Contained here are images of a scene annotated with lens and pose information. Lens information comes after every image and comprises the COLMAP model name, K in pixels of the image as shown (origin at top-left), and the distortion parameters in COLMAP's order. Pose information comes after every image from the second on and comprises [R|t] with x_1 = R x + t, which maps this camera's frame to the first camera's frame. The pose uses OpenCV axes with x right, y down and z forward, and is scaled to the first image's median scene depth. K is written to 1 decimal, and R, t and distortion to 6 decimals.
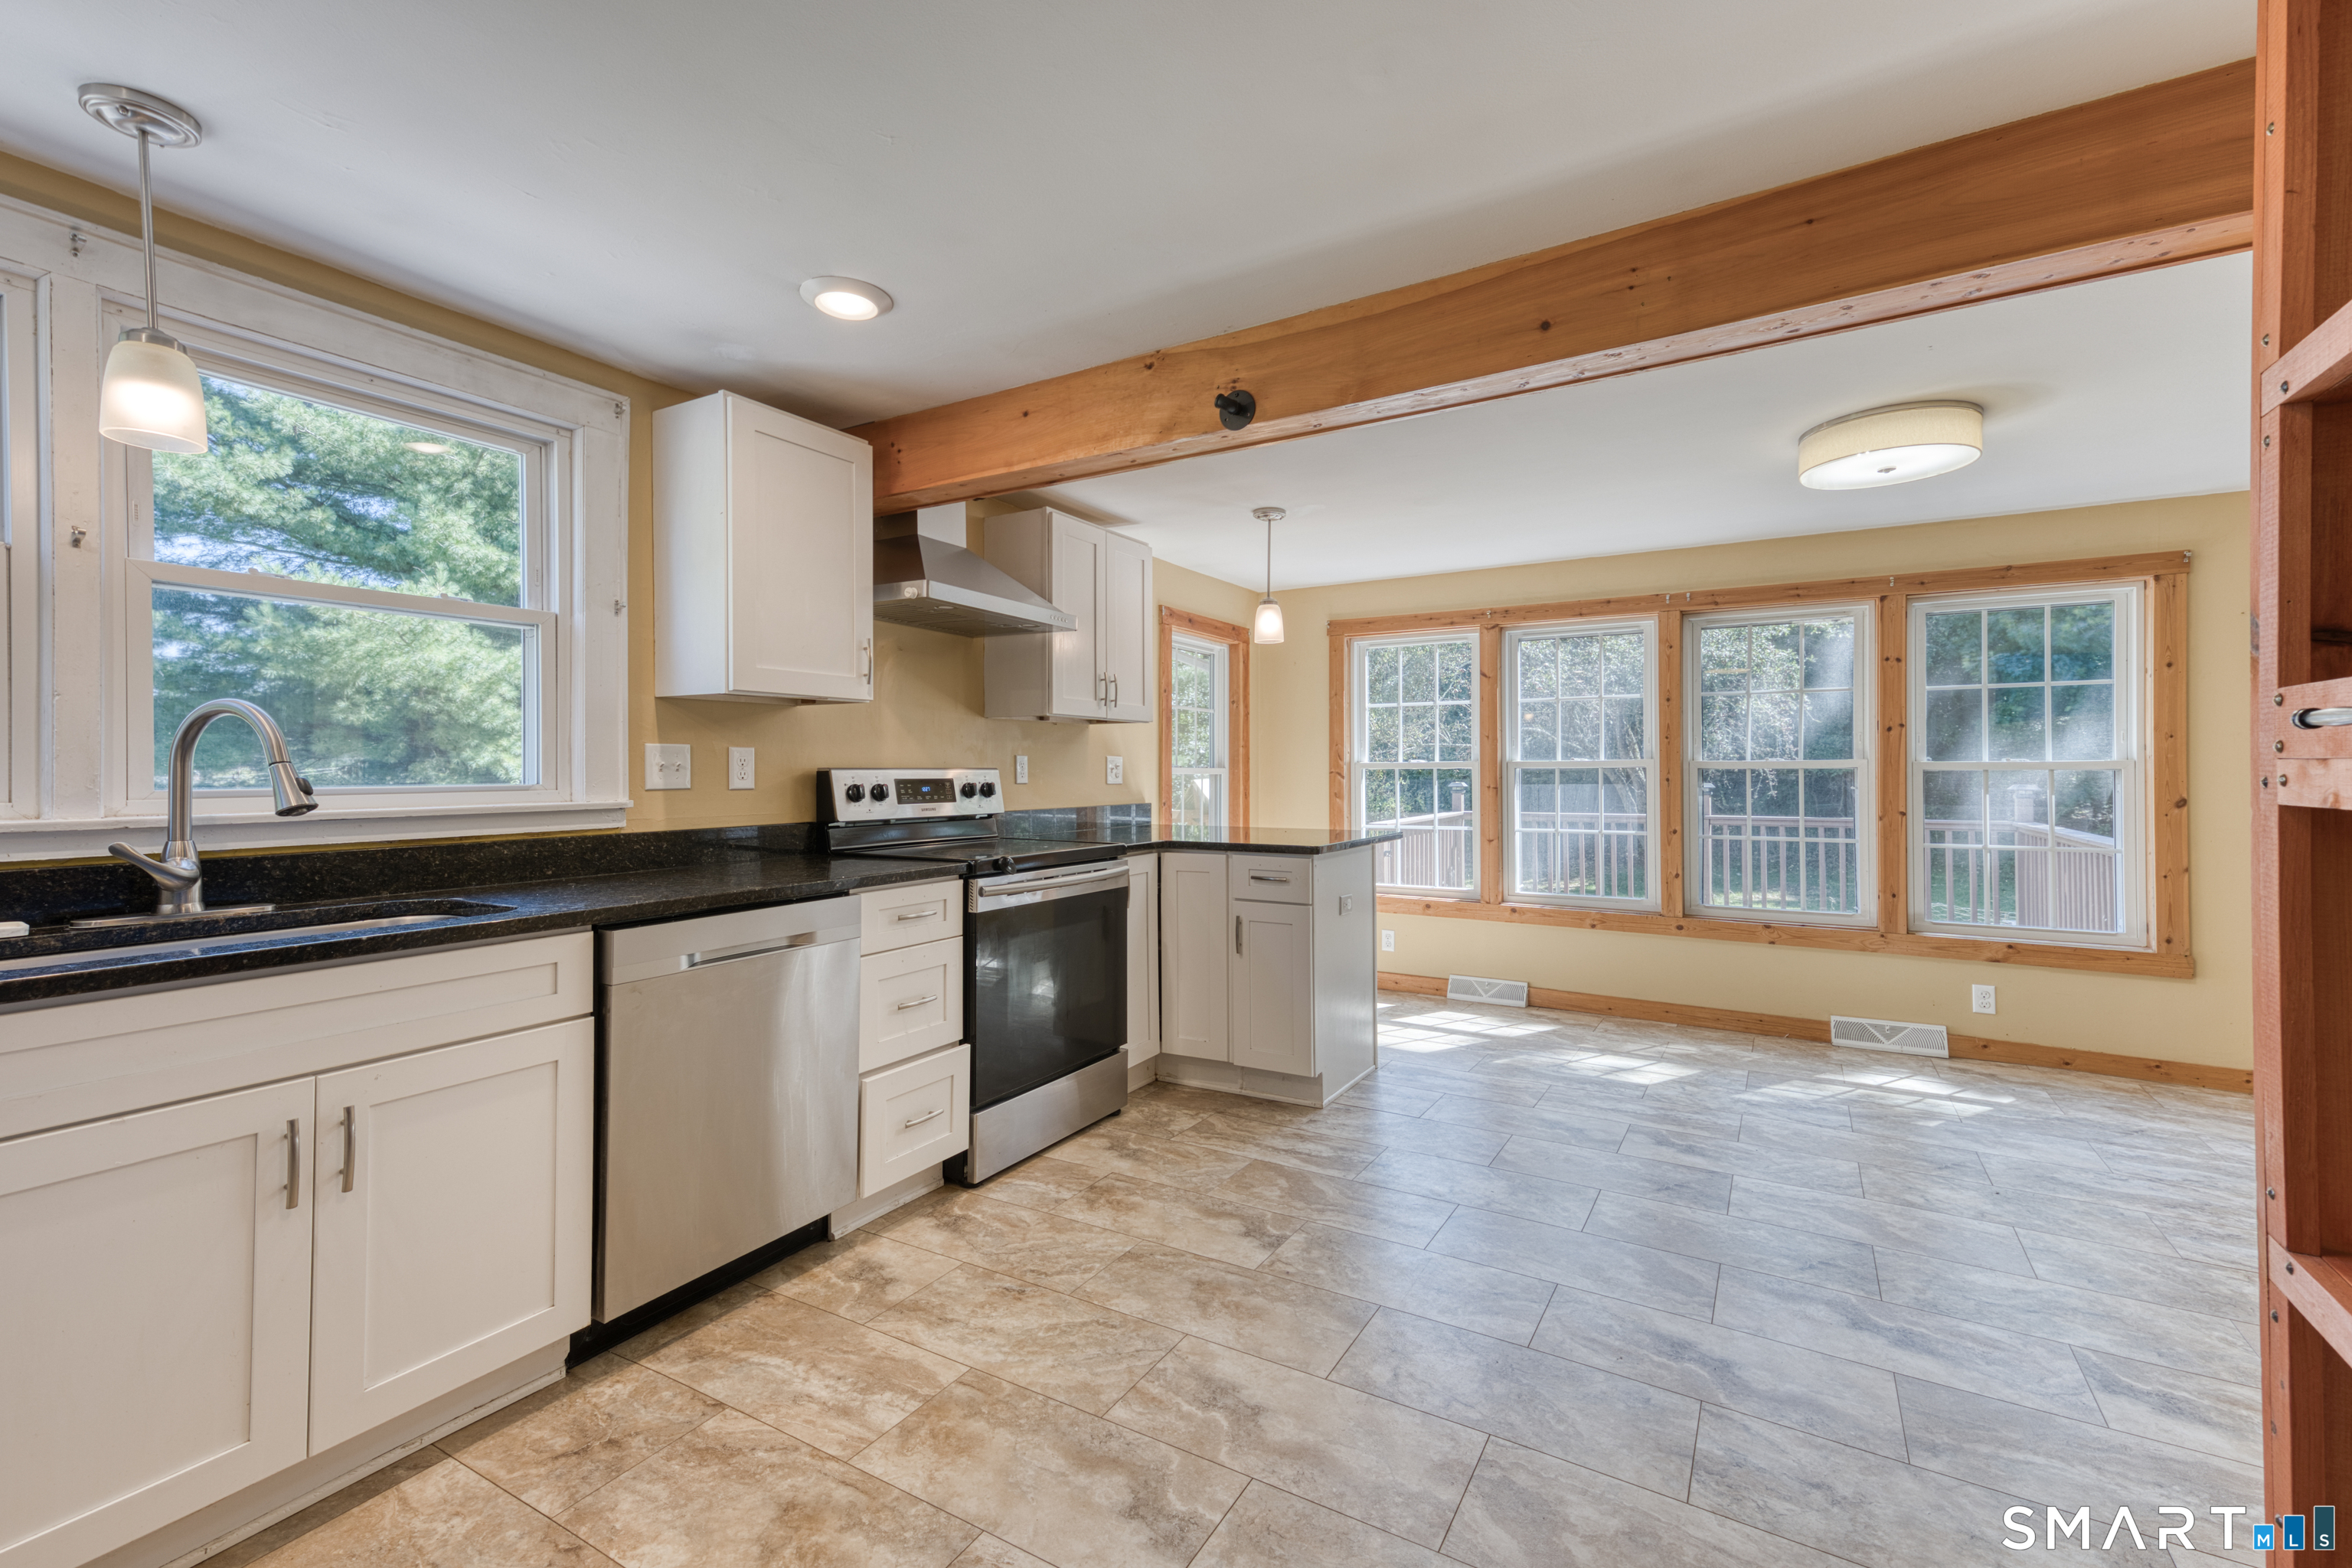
lens RADIAL K [[1030.7, 0, 1183.3], [0, 1030.7, 763.5], [0, 0, 1]] dist [0.047107, -0.003295]
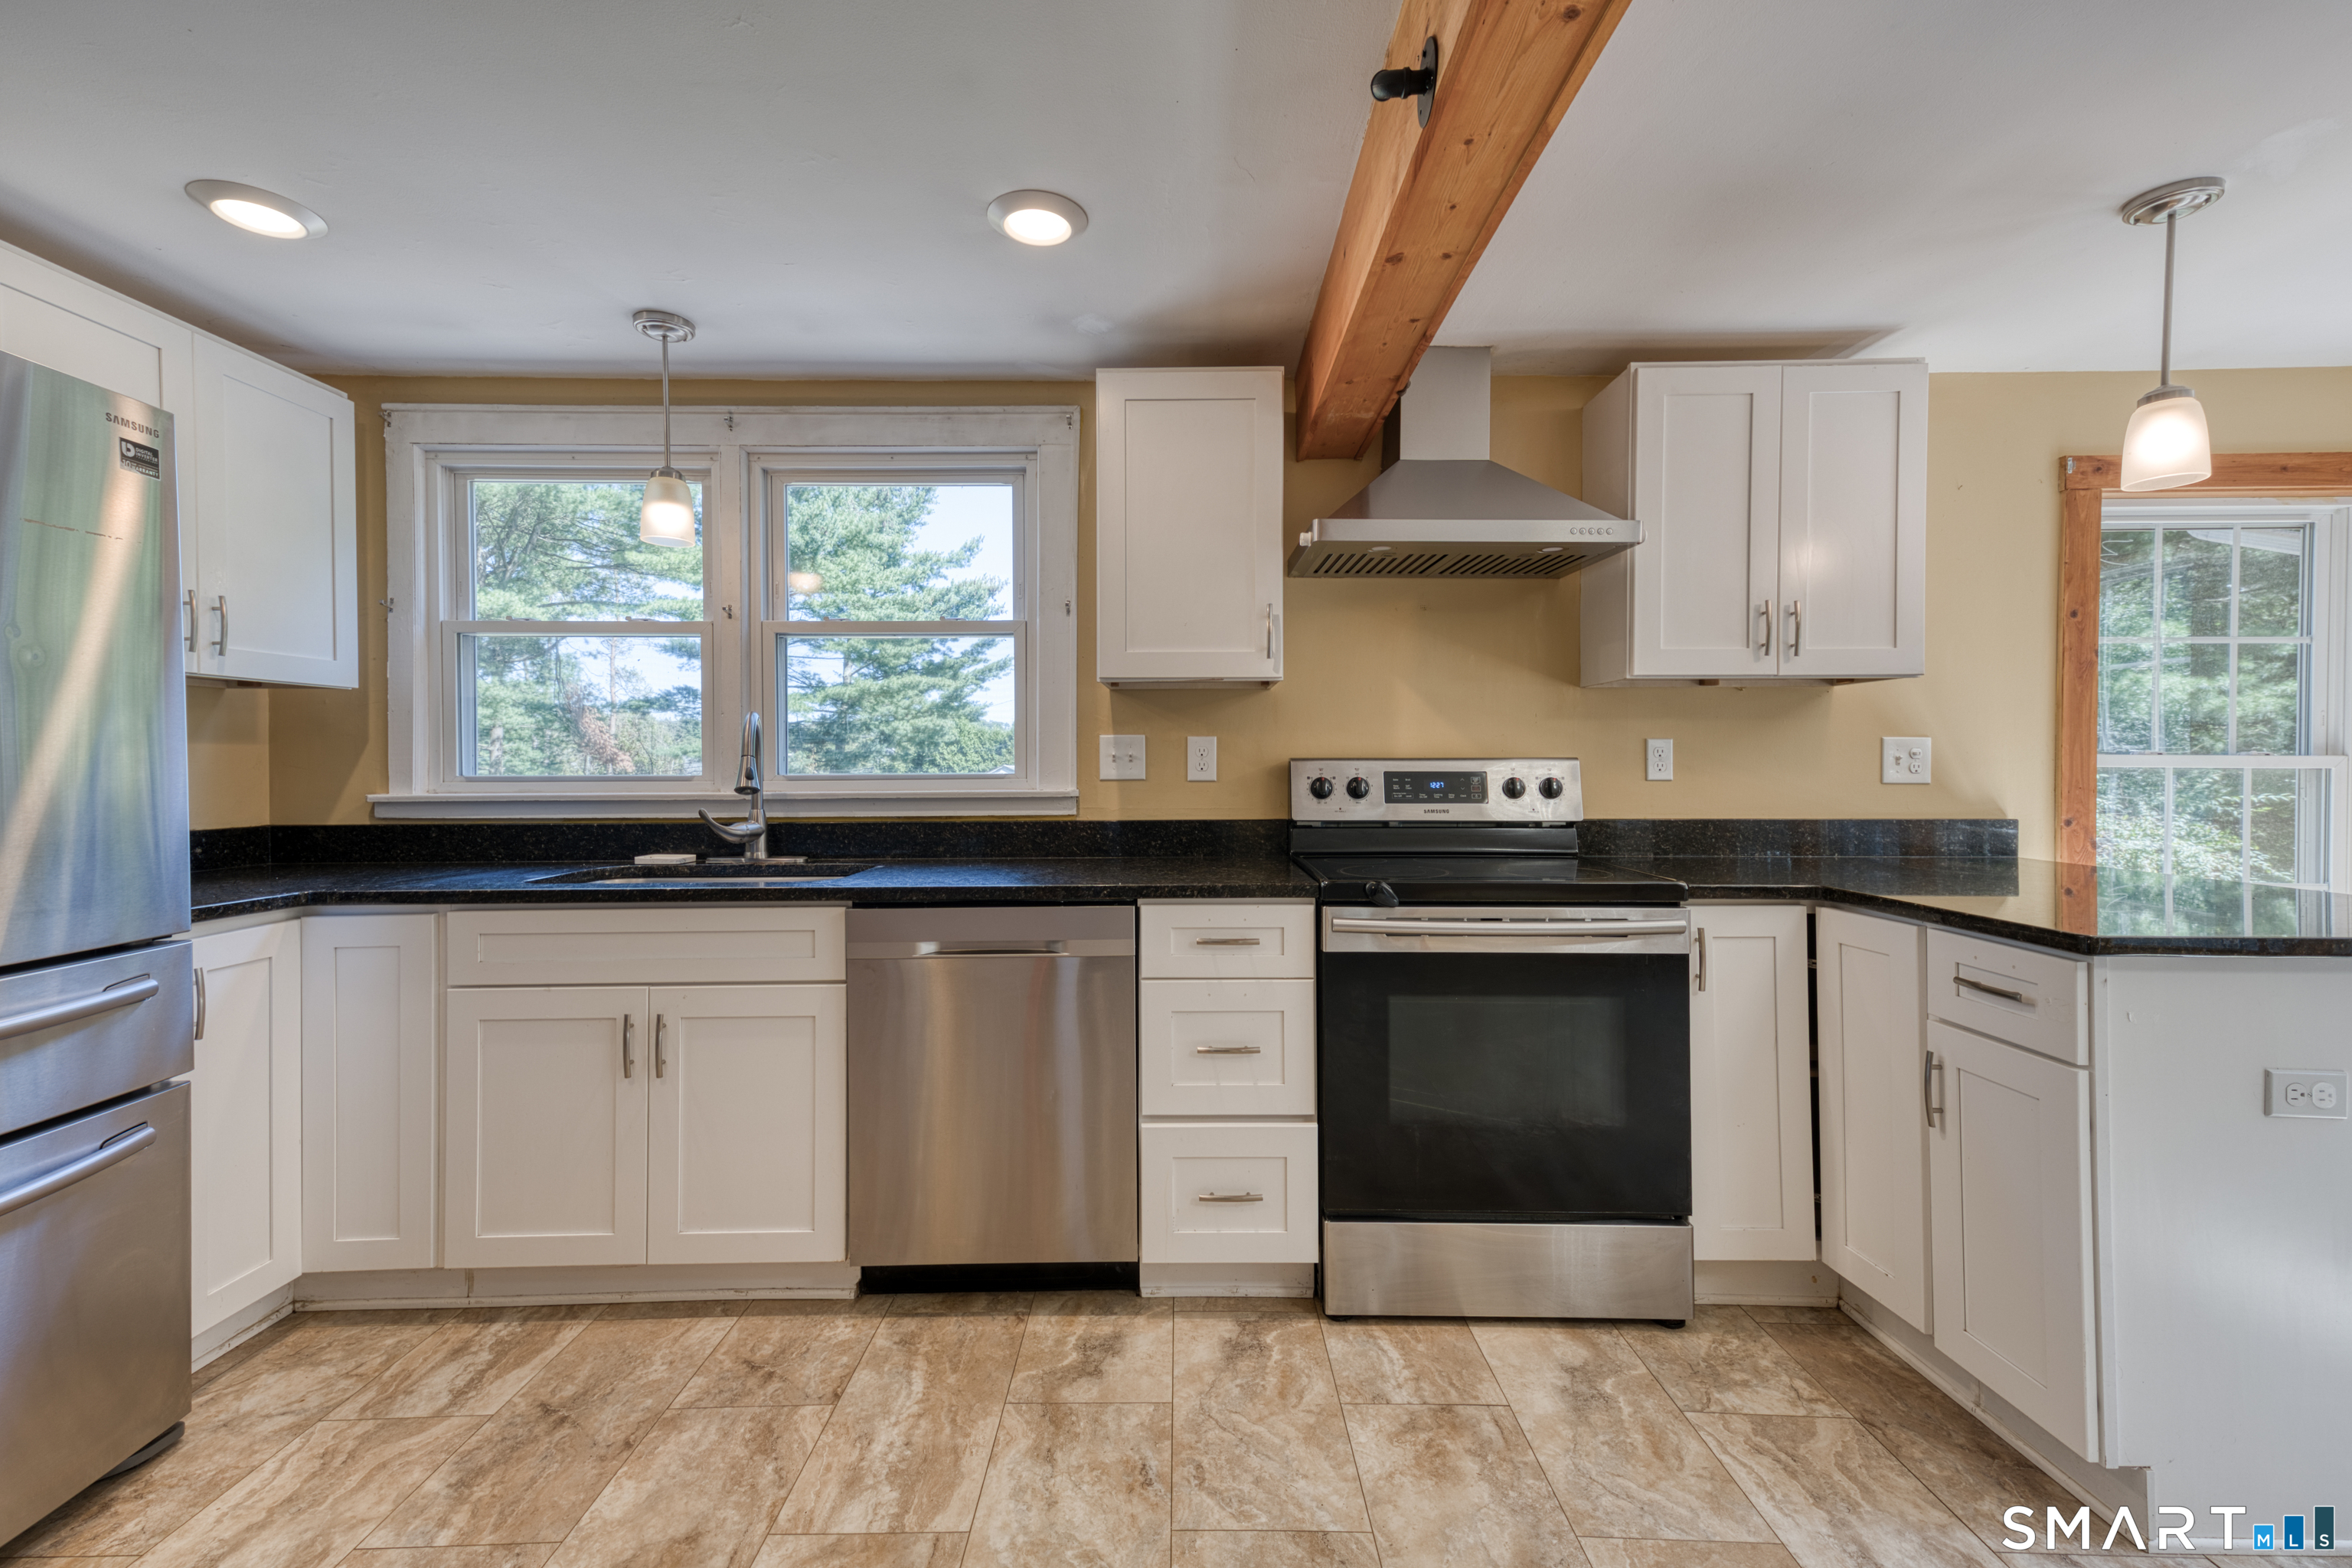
lens RADIAL K [[1030.7, 0, 1165.7], [0, 1030.7, 760.7], [0, 0, 1]] dist [0.047107, -0.003295]
pose [[0.500092, 0.001792, -0.865970, 0.388618], [0.006483, 0.999962, 0.005813, 0.000693], [0.865948, -0.008521, 0.500062, 0.522930]]
